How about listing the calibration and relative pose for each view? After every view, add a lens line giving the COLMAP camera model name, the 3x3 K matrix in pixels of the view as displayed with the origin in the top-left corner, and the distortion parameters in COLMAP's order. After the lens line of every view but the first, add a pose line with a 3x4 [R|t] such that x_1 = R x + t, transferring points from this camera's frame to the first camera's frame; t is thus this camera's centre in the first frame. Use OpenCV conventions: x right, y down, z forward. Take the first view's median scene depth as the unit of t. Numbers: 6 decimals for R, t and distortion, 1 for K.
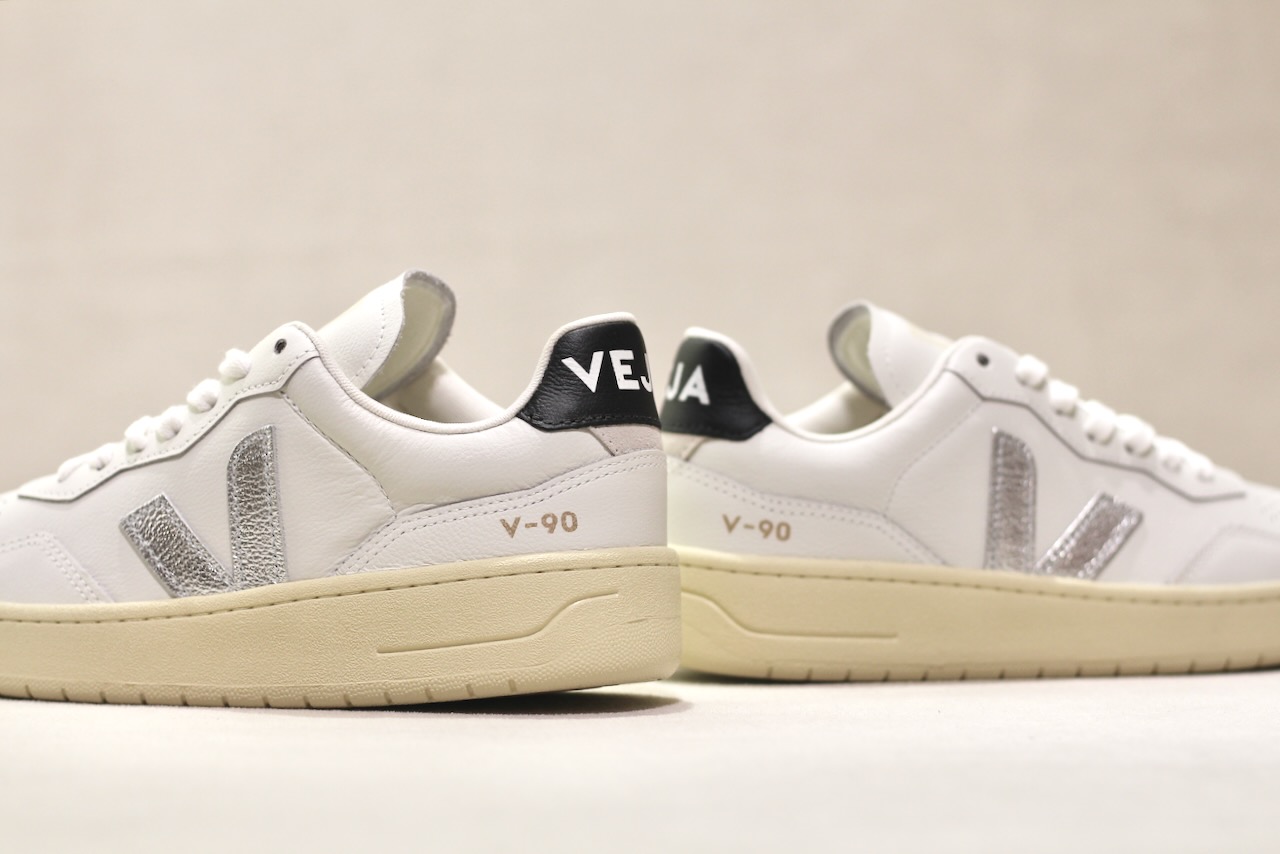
lens RADIAL K [[3153.6, 0, 642.3], [0, 3153.6, 427.0], [0, 0, 1]] dist [-0.065293, 0.000000]
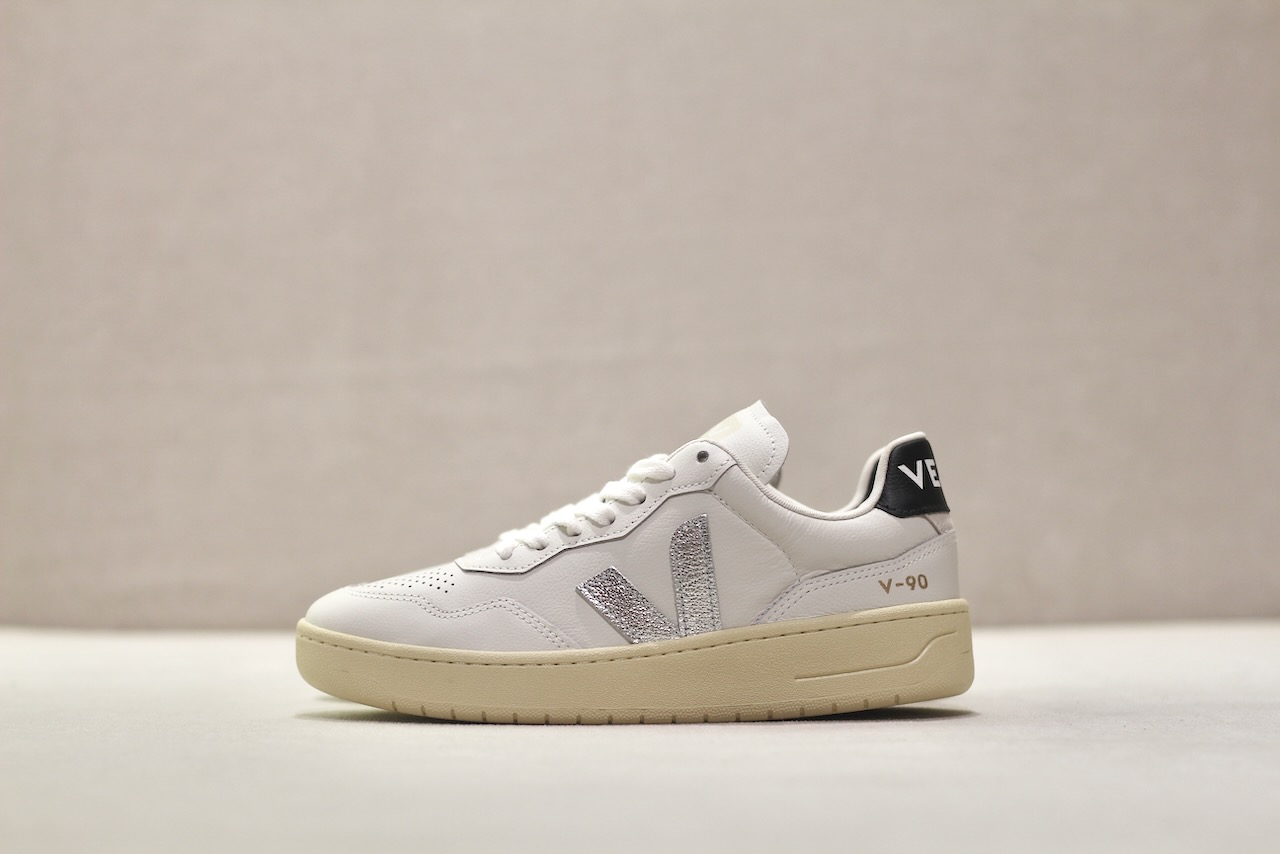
lens RADIAL K [[3153.6, 0, 639.6], [0, 3153.6, 423.2], [0, 0, 1]] dist [-0.065293, 0.000000]
pose [[0.941000, 0.001514, 0.338403, -0.606190], [0.008333, 0.999583, -0.027641, -0.002725], [-0.338304, 0.028830, 0.940595, -0.274046]]
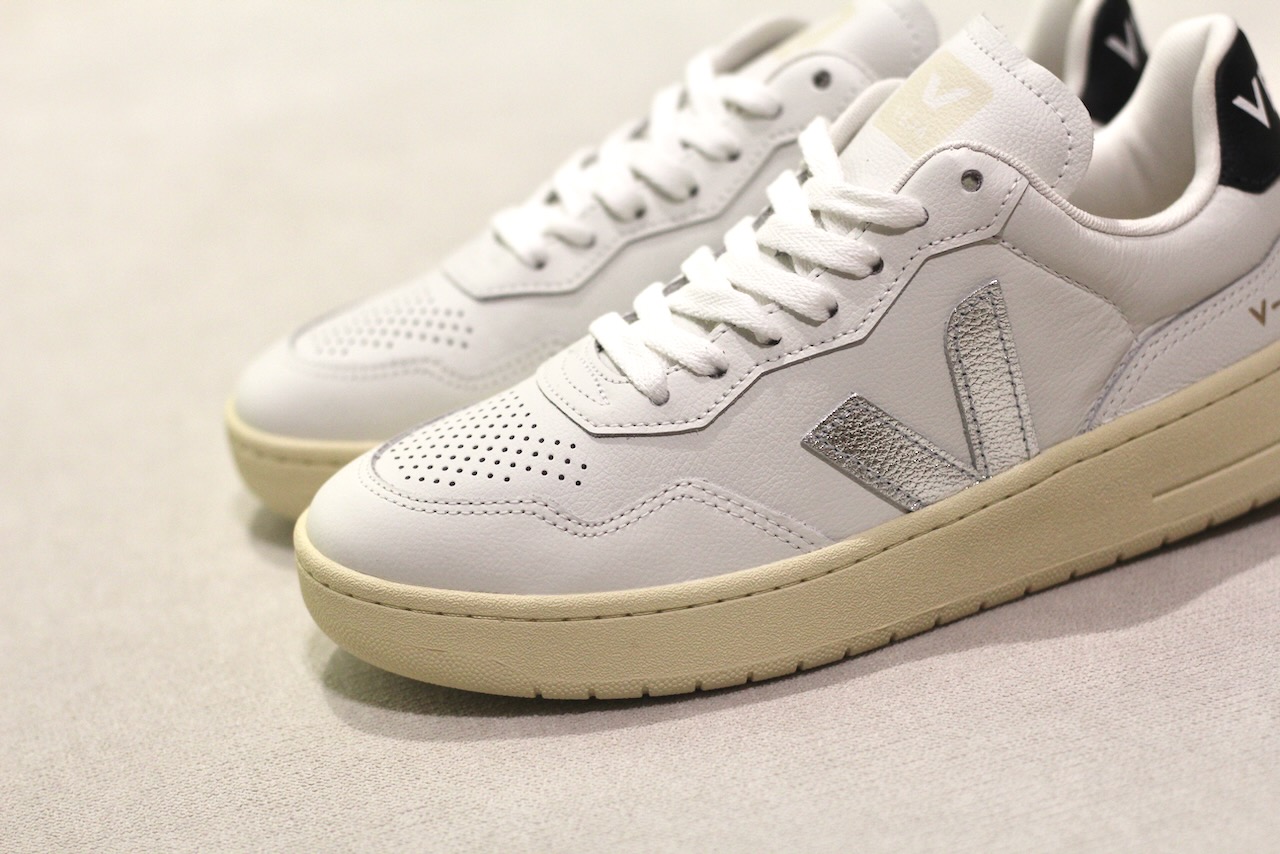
lens RADIAL K [[3153.6, 0, 637.1], [0, 3153.6, 427.5], [0, 0, 1]] dist [-0.065293, 0.000000]
pose [[0.779542, -0.340684, 0.525593, -0.625507], [0.131286, 0.909371, 0.394725, -0.296448], [-0.612436, -0.238702, 0.753621, 0.440716]]
